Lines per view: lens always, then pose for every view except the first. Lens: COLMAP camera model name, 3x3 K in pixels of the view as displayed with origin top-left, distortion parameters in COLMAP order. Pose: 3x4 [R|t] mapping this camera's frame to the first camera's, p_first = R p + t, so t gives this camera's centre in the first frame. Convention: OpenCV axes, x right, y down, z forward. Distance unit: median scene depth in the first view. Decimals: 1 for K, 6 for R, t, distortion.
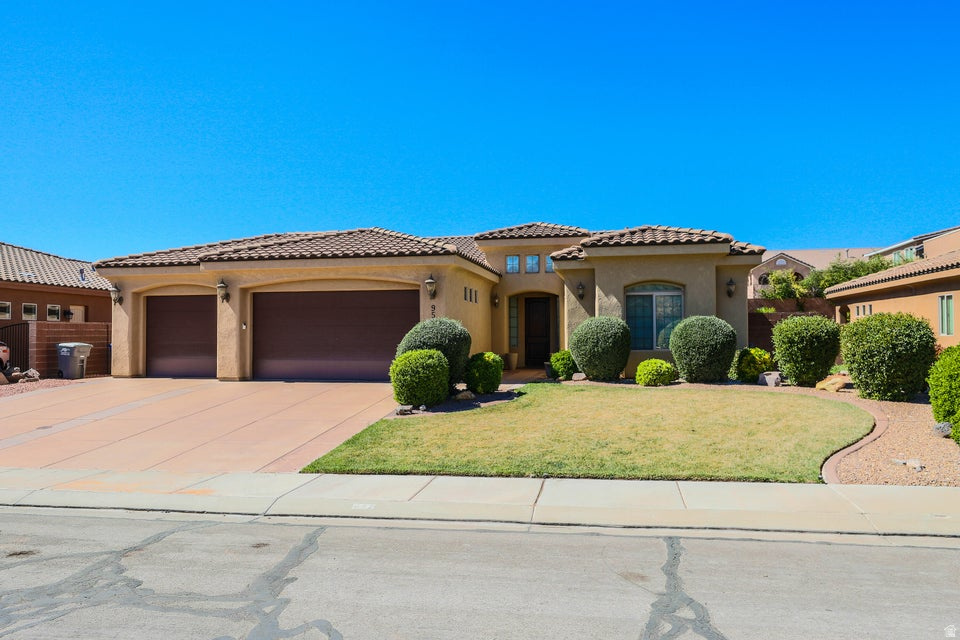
lens RADIAL K [[708.3, 0, 480.0], [0, 708.3, 320.0], [0, 0, 1]] dist [-0.001227, 0.000079]
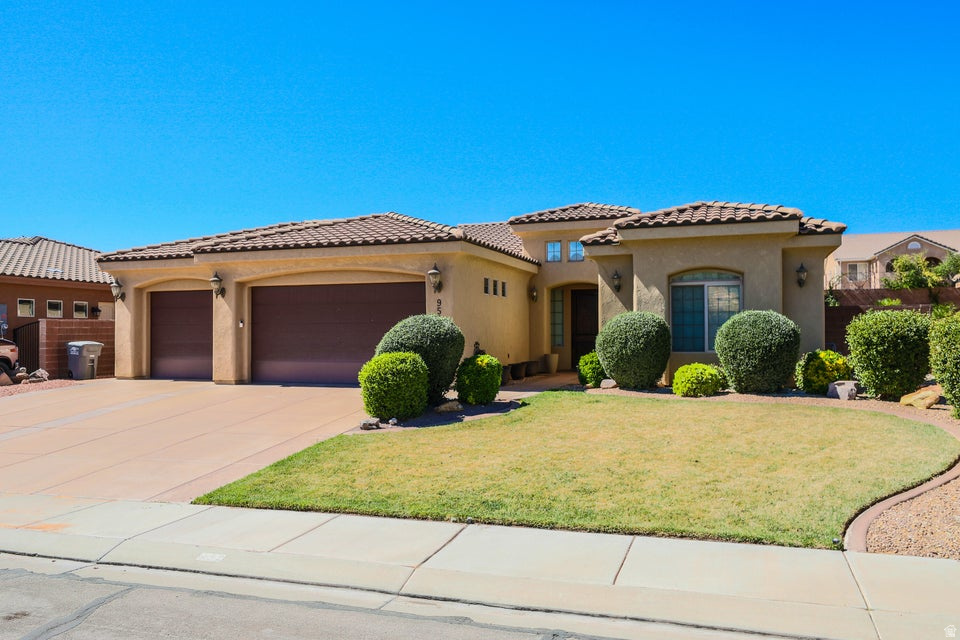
lens RADIAL K [[746.6, 0, 480.0], [0, 746.6, 320.0], [0, 0, 1]] dist [0.006460, 0.008166]
pose [[0.989473, -0.002719, -0.144694, 0.115954], [0.003800, 0.999967, 0.007192, -0.002192], [0.144669, -0.007666, 0.989450, 0.103318]]
